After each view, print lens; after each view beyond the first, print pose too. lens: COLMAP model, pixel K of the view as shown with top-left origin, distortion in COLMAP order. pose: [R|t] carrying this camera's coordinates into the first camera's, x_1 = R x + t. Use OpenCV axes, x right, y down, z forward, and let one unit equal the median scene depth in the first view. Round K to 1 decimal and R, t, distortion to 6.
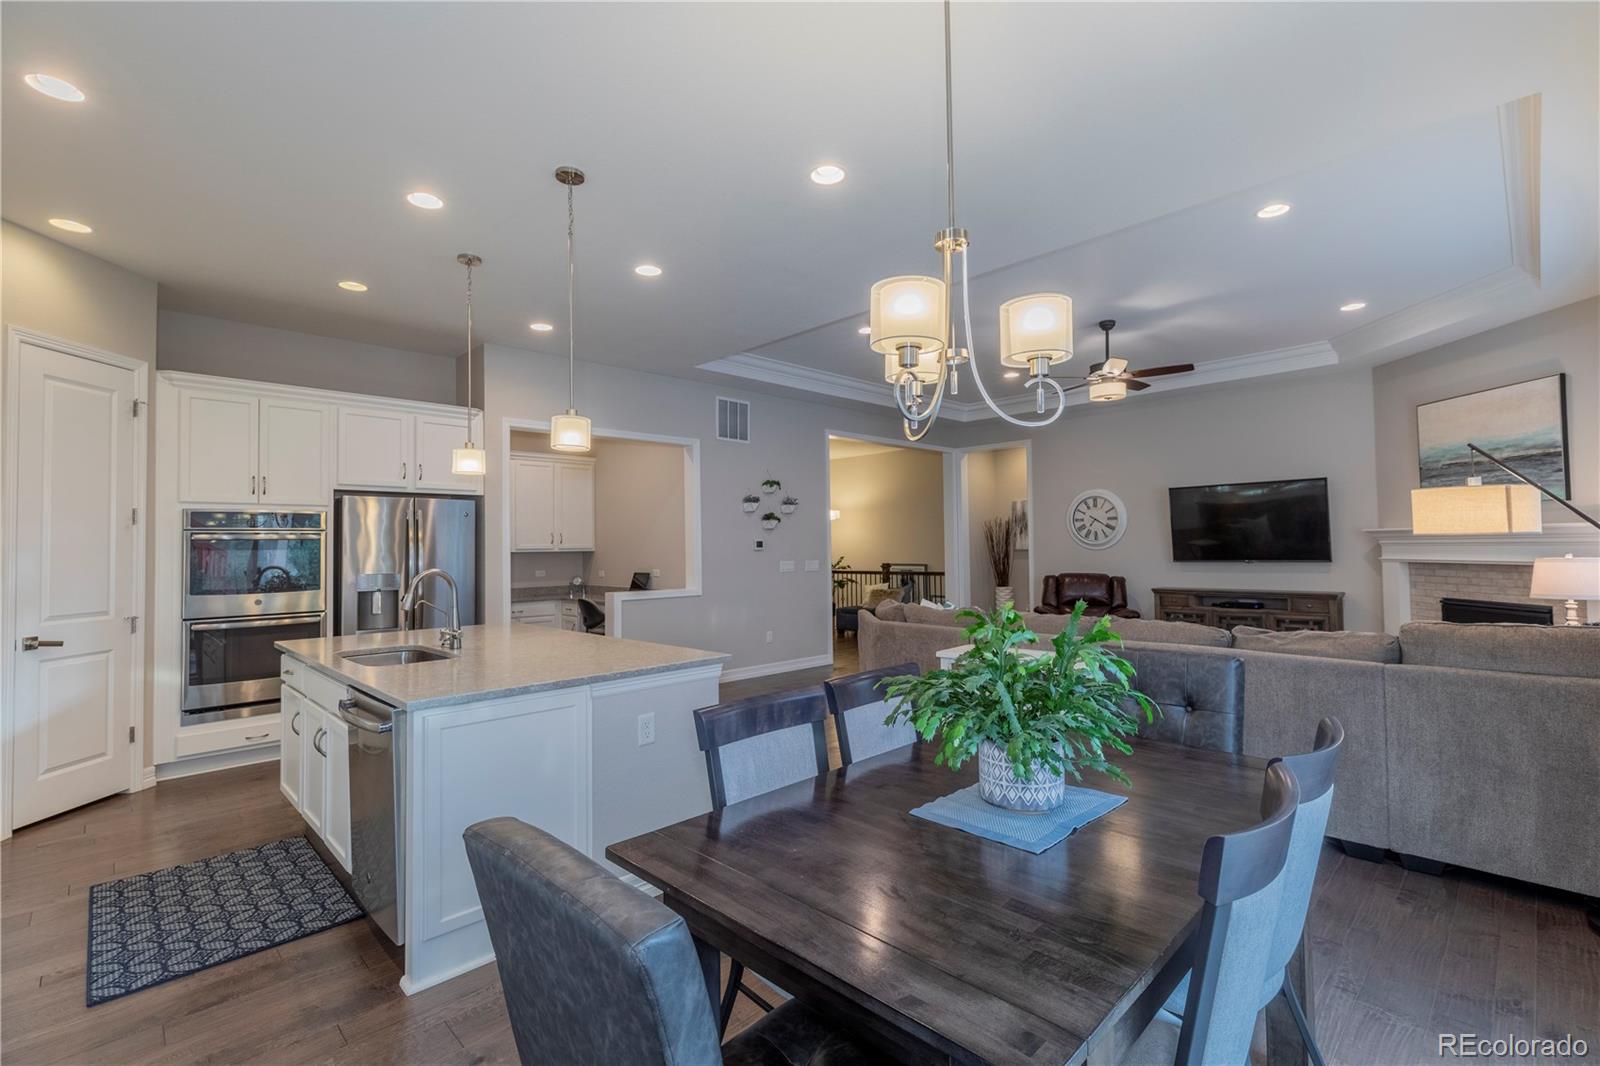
lens RADIAL K [[705.2, 0, 800.0], [0, 705.2, 533.0], [0, 0, 1]] dist [0.001247, -0.000873]
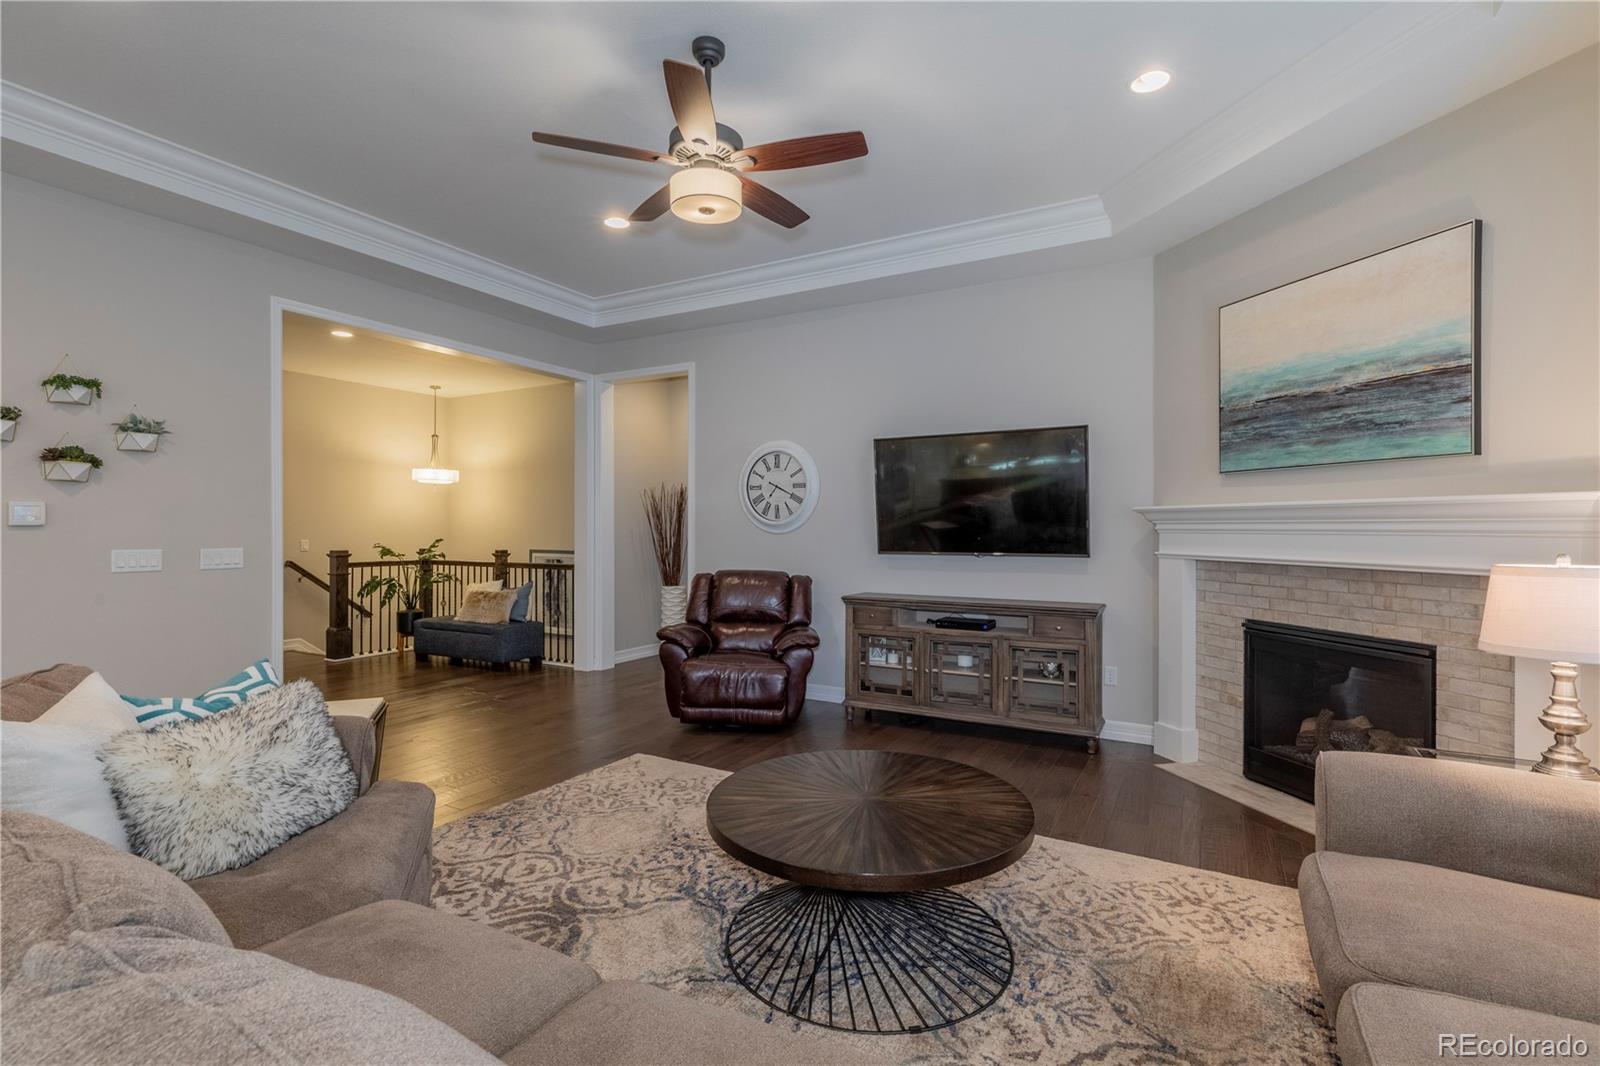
lens RADIAL K [[705.2, 0, 800.0], [0, 705.2, 533.0], [0, 0, 1]] dist [0.001247, -0.000873]
pose [[0.959450, 0.011900, 0.281626, 0.296414], [-0.019822, 0.999483, 0.025298, 0.007376], [-0.281180, -0.029855, 0.959191, 0.426206]]
